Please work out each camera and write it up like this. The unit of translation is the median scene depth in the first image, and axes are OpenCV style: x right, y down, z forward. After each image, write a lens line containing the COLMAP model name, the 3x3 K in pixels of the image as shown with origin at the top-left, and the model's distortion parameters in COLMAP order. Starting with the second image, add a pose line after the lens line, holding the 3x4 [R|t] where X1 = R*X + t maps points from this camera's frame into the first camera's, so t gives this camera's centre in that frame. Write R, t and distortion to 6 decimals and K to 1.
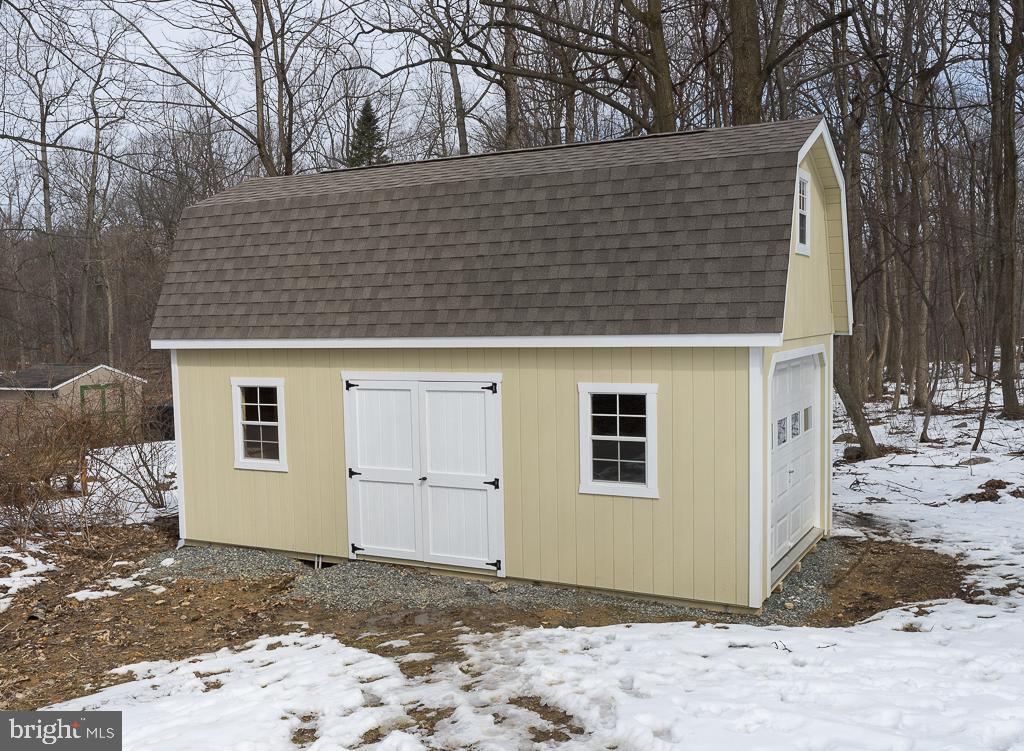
lens RADIAL K [[1085.7, 0, 512.8], [0, 1085.7, 401.6], [0, 0, 1]] dist [0.011386, 0.007945]
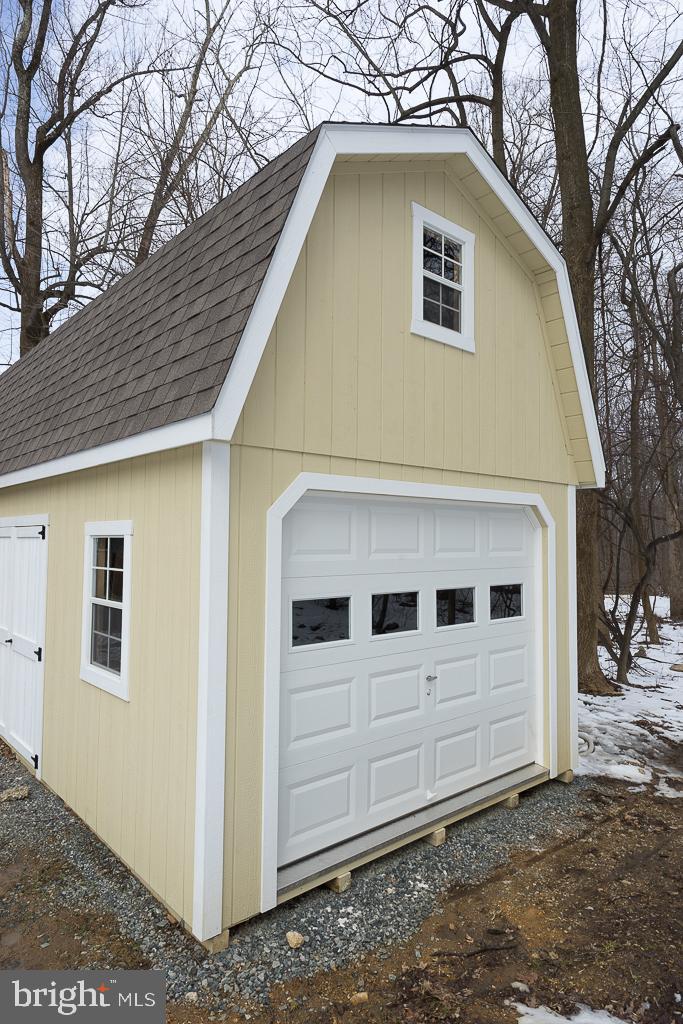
lens RADIAL K [[649.8, 0, 341.5], [0, 649.8, 512.0], [0, 0, 1]] dist [0.008363, 0.002015]
pose [[0.922234, 0.005129, -0.386598, 0.355802], [-0.054784, 0.991557, -0.117534, 0.015471], [0.382731, 0.129573, 0.914728, 0.618753]]
